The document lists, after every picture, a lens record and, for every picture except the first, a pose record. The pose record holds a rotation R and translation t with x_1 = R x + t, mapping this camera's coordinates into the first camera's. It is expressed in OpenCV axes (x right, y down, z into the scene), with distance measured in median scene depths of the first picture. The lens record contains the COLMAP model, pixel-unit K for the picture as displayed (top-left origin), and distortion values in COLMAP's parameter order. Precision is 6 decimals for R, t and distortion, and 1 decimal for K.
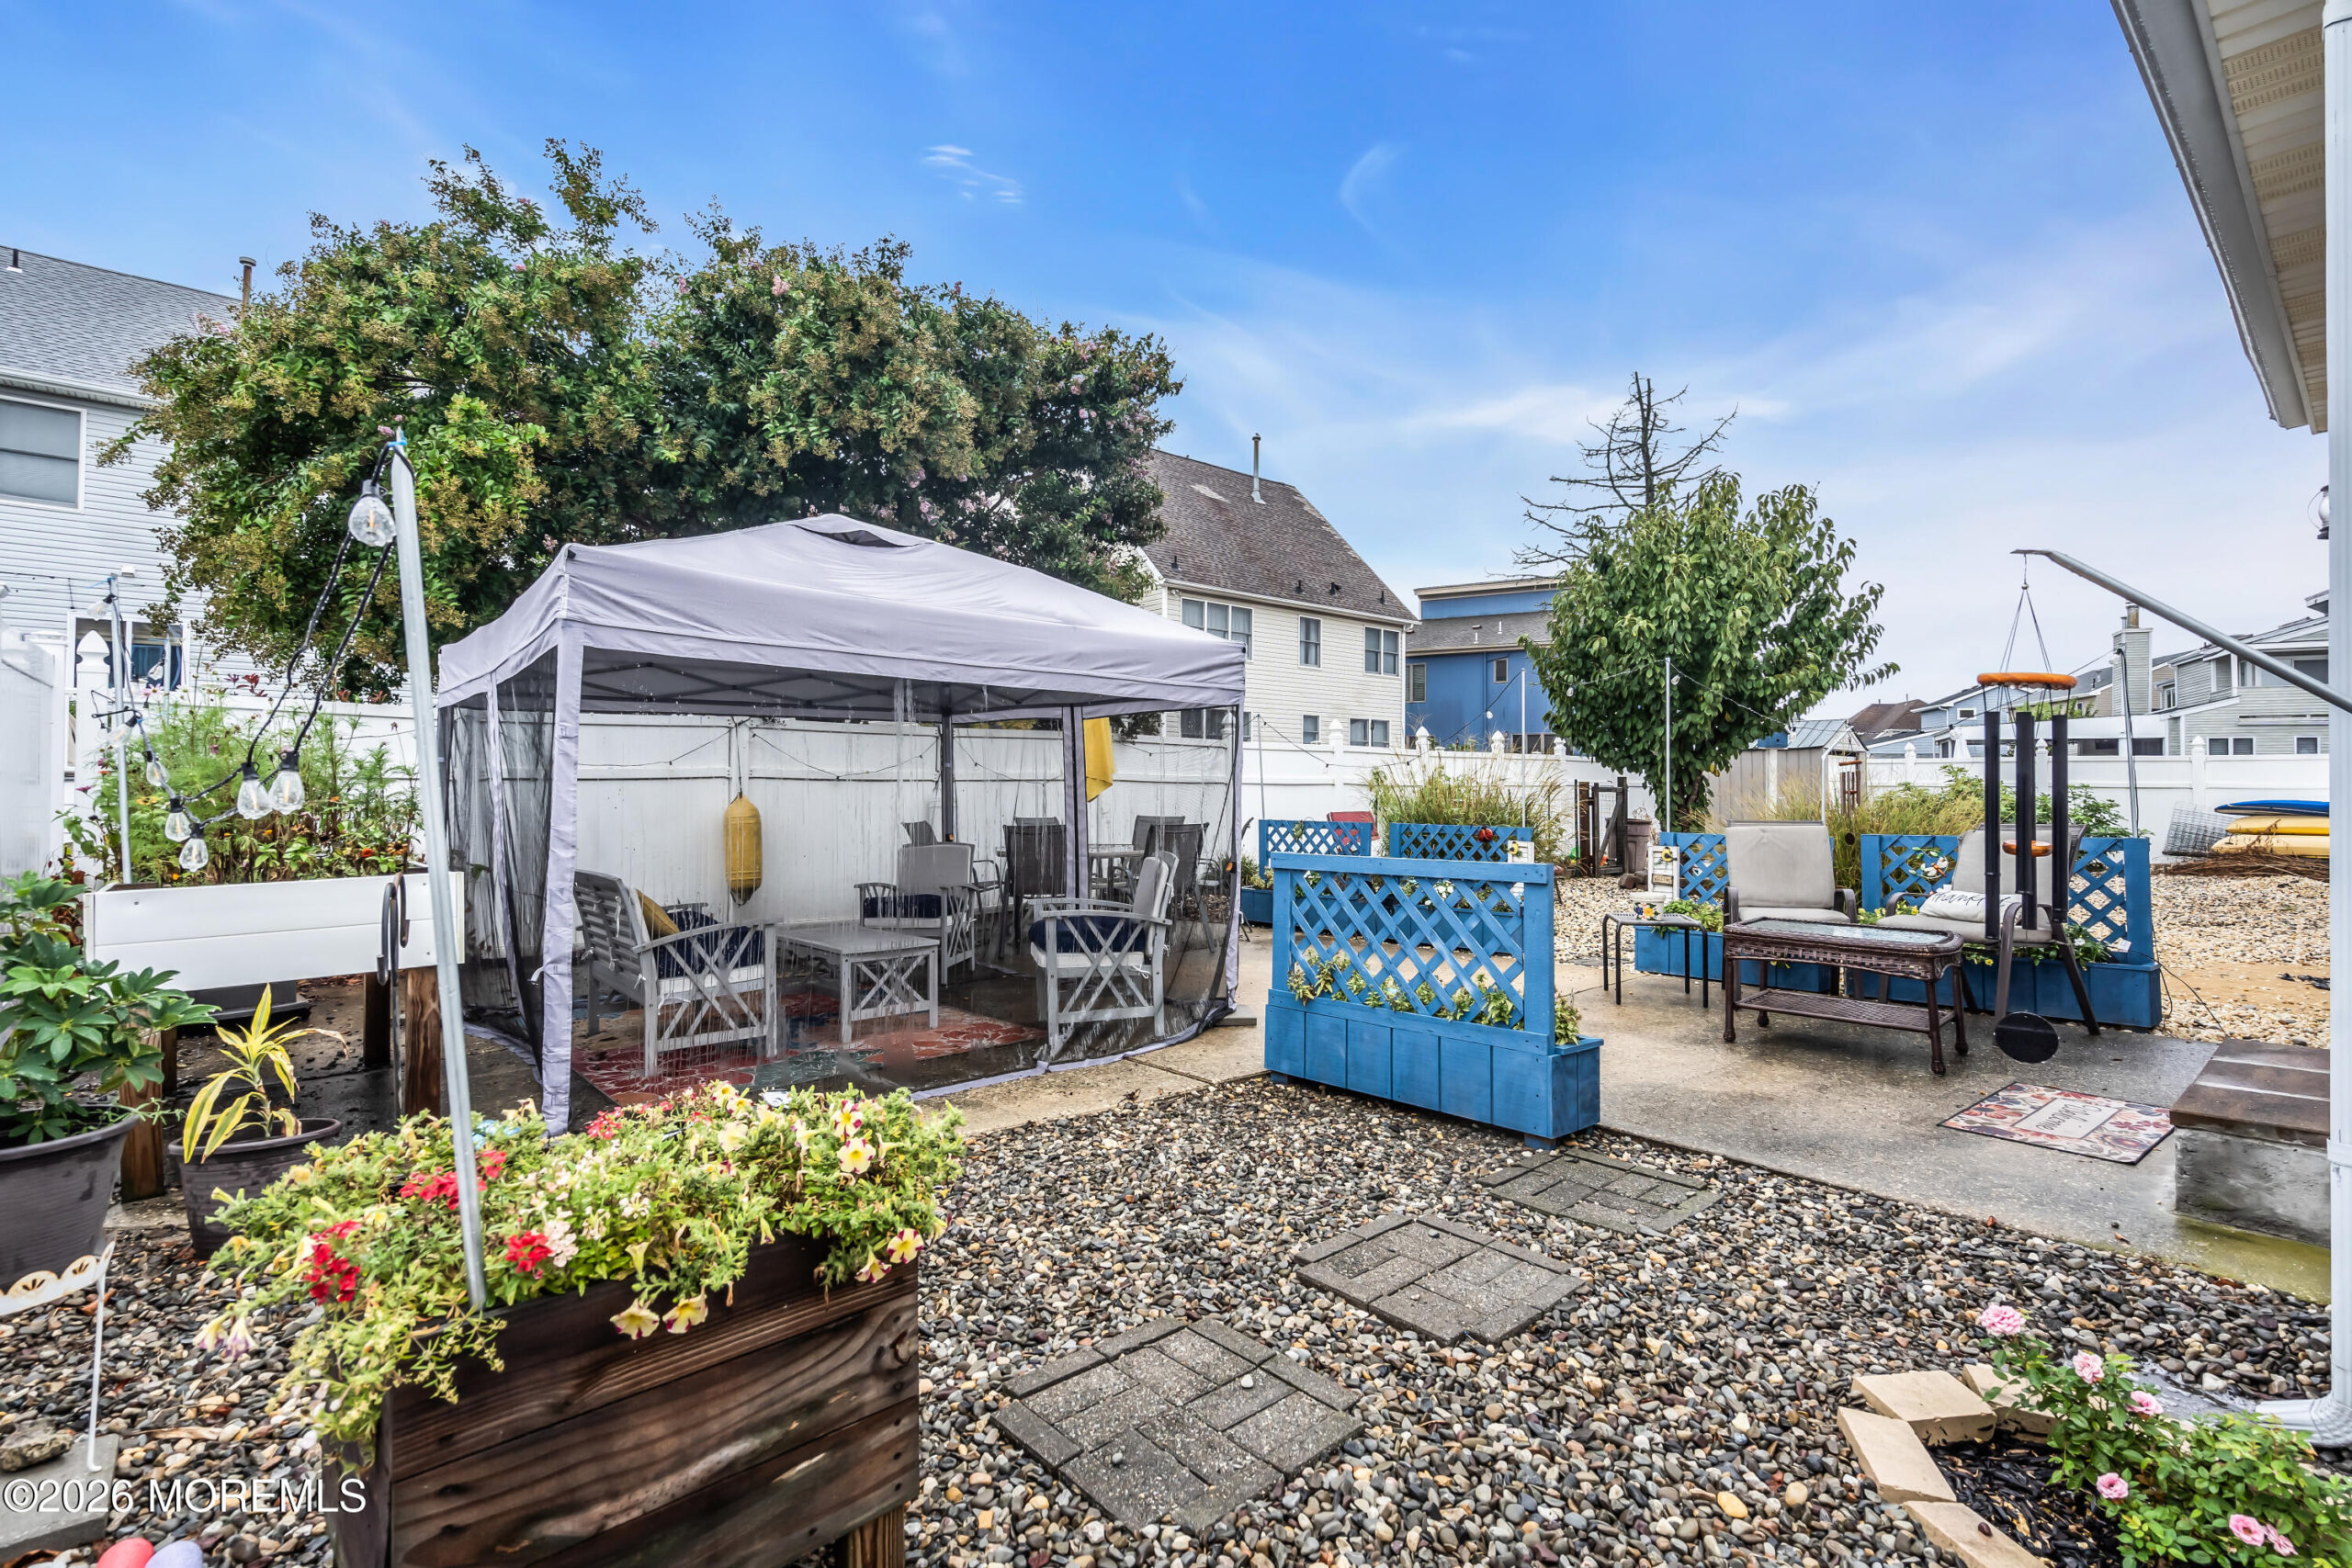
lens RADIAL K [[1084.3, 0, 1178.9], [0, 1084.3, 769.4], [0, 0, 1]] dist [-0.005796, -0.000486]
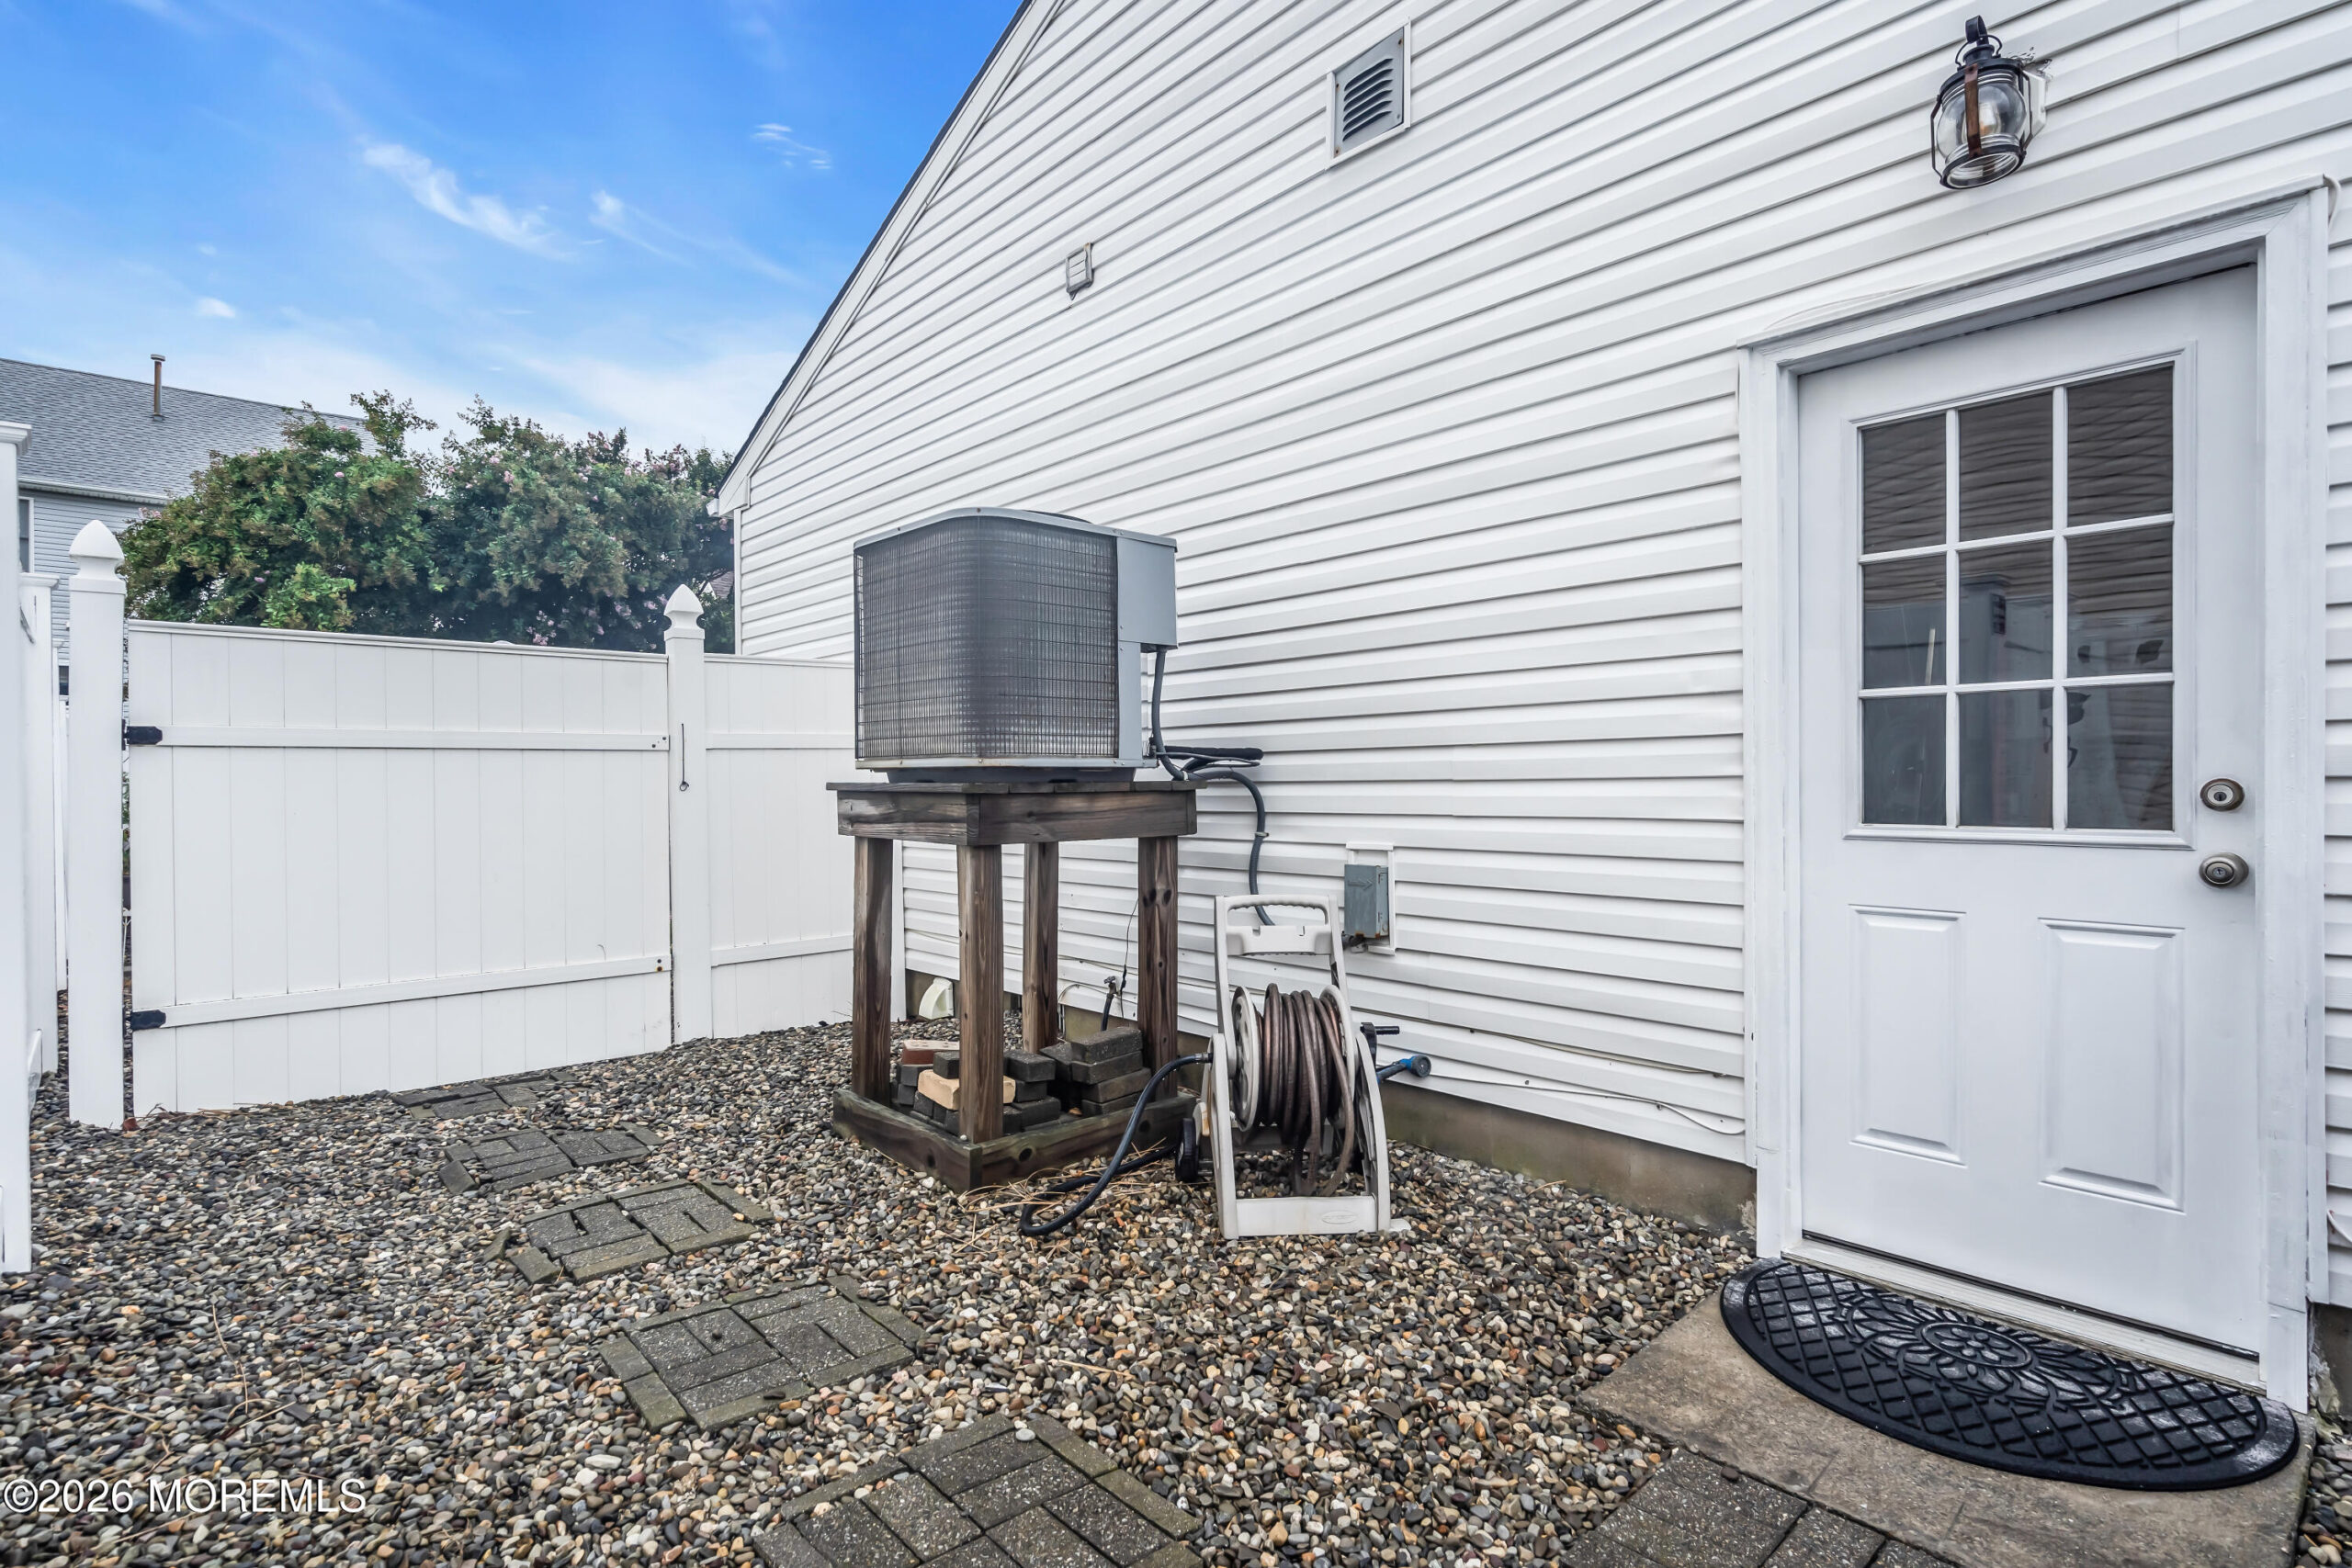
lens RADIAL K [[1156.1, 0, 1173.1], [0, 1156.1, 795.8], [0, 0, 1]] dist [0.002624, 0.000382]
pose [[0.999922, -0.011046, 0.005874, 0.670655], [0.010919, 0.999713, 0.021318, -0.002233], [-0.006107, -0.021252, 0.999755, -0.815193]]
